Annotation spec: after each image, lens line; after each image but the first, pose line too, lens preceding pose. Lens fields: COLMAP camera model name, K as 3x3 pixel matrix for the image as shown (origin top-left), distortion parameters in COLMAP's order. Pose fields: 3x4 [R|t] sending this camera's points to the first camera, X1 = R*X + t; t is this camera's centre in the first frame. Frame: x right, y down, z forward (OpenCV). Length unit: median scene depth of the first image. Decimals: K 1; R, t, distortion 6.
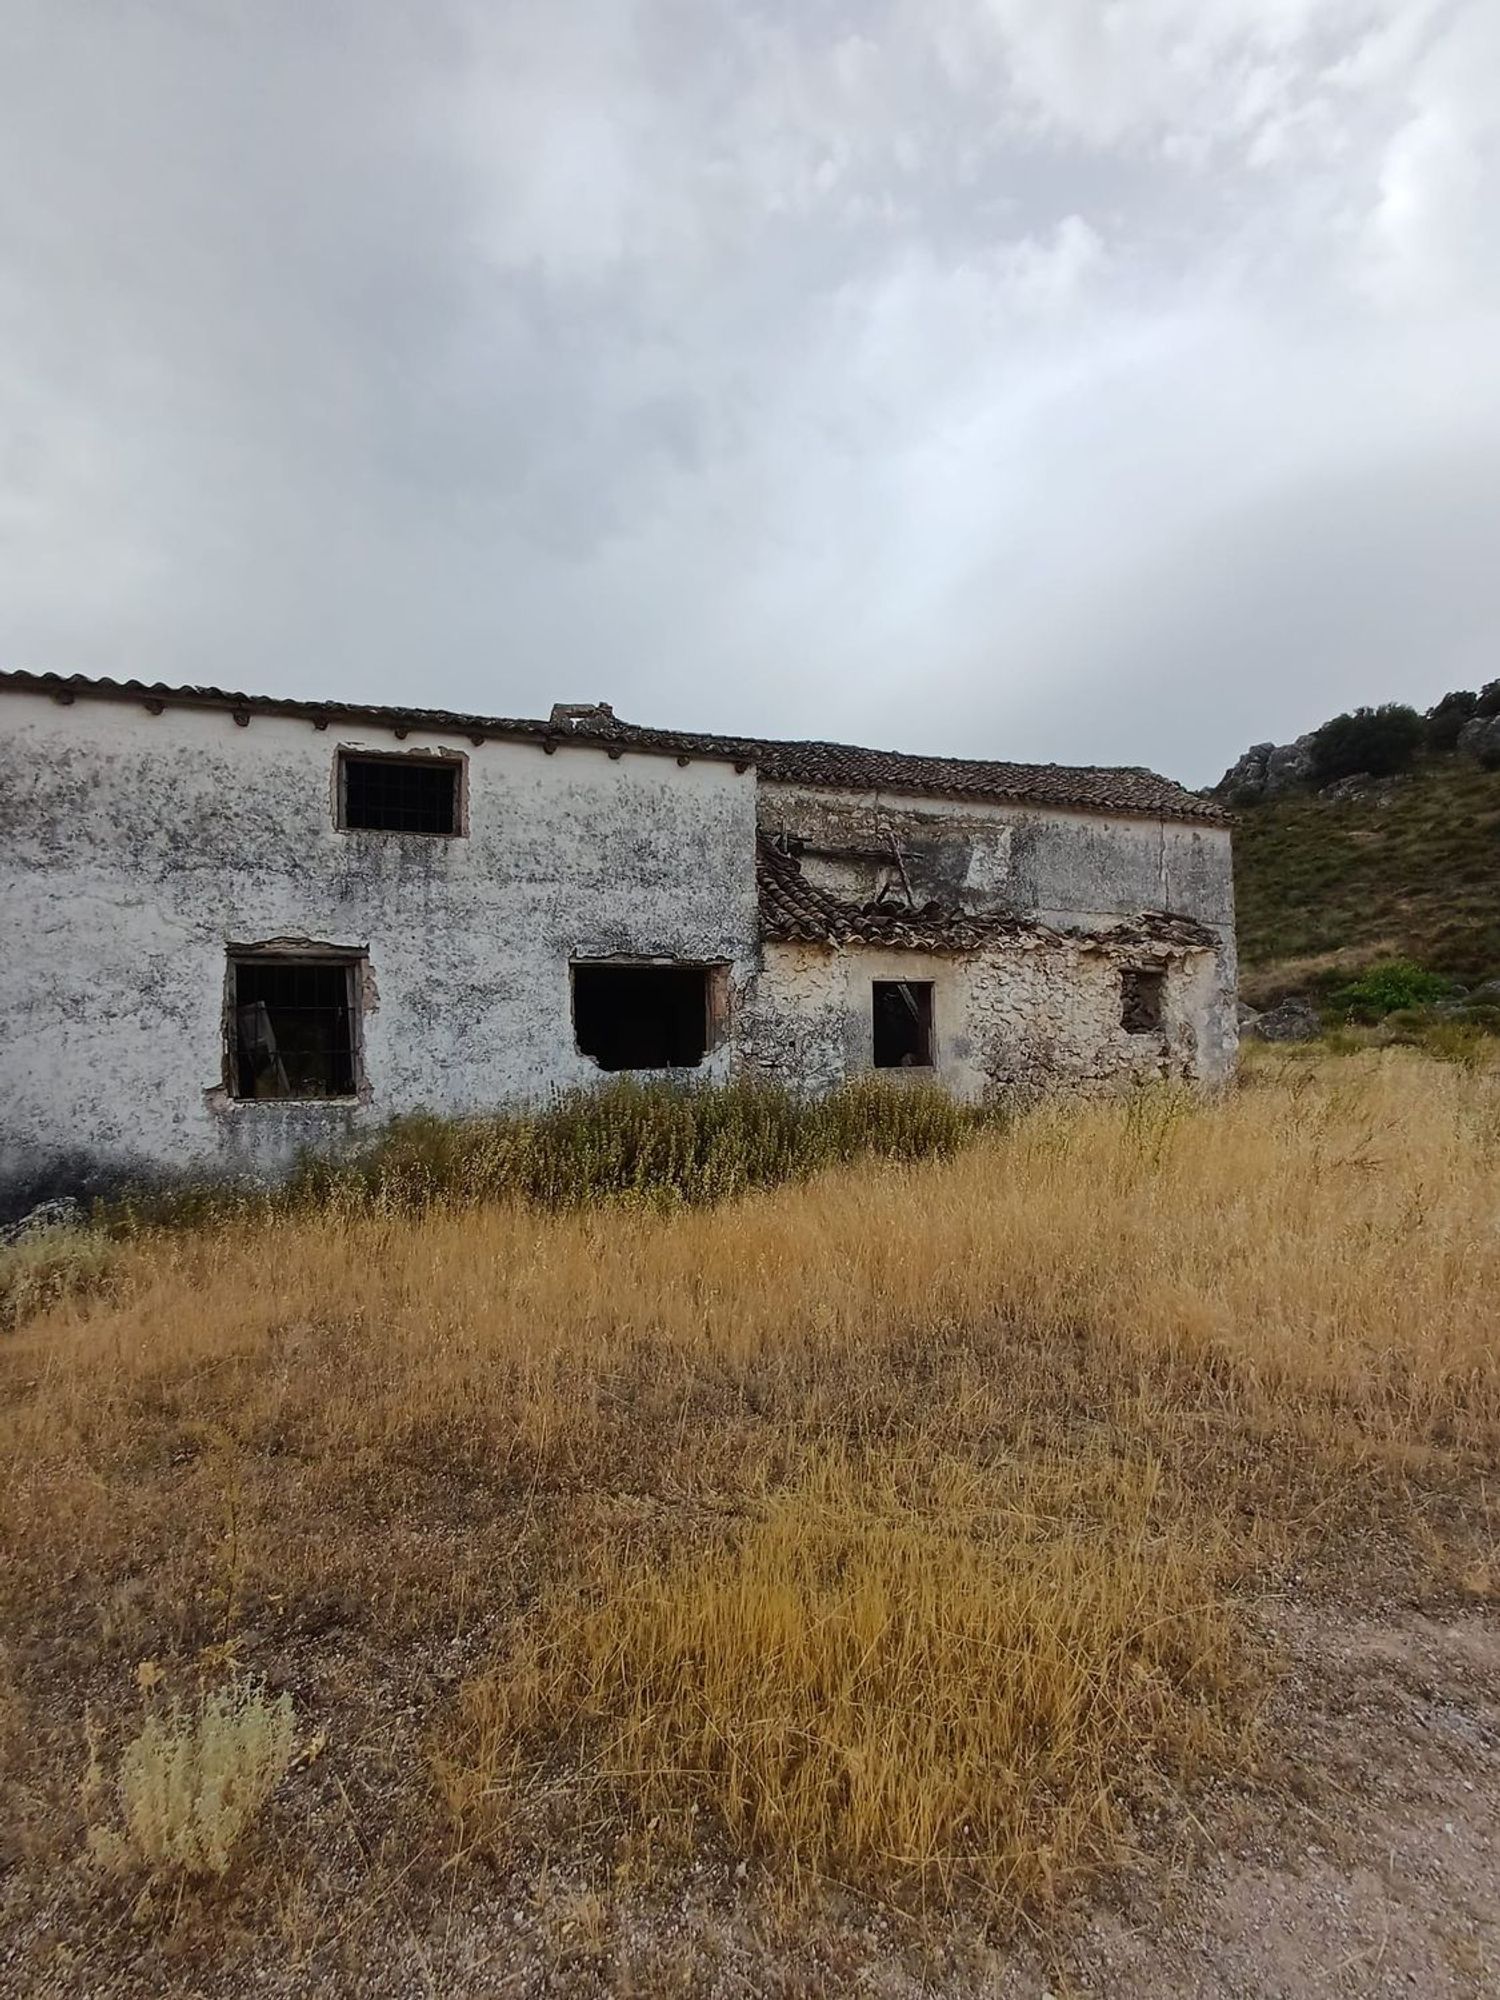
lens RADIAL K [[897.6, 0, 745.1], [0, 897.6, 1029.1], [0, 0, 1]] dist [0.000814, -0.000609]
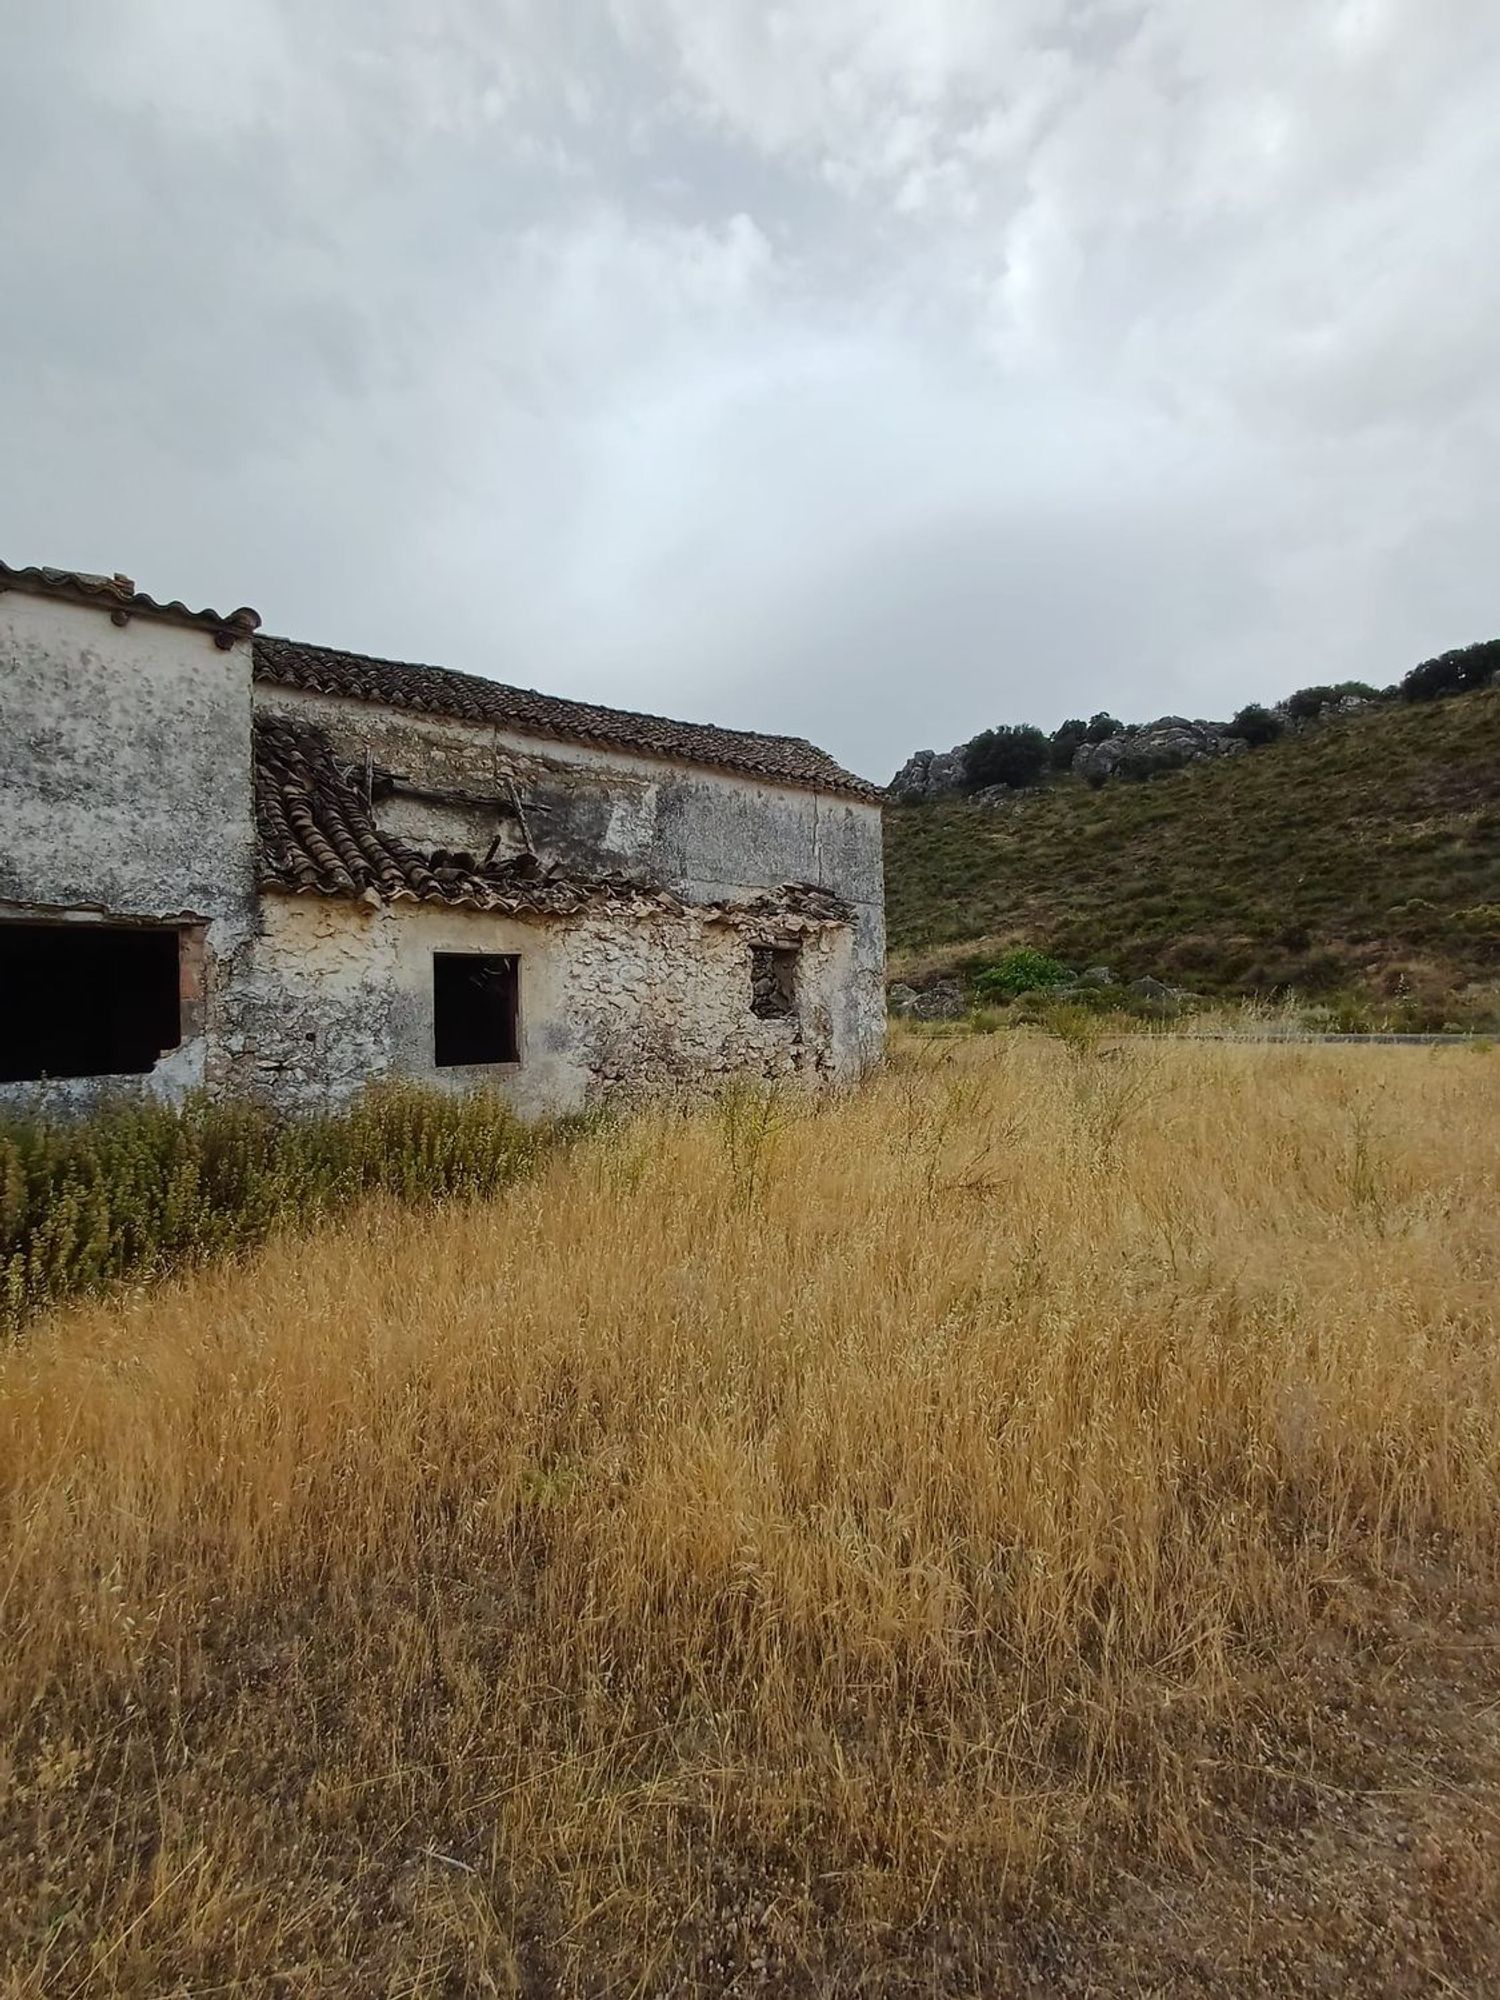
lens RADIAL K [[845.1, 0, 753.5], [0, 845.1, 1050.1], [0, 0, 1]] dist [-0.002510, -0.000501]
pose [[0.950319, -0.017662, 0.310776, 0.179395], [0.002080, 0.998727, 0.050398, -0.006582], [-0.311271, -0.047248, 0.949146, 0.238908]]
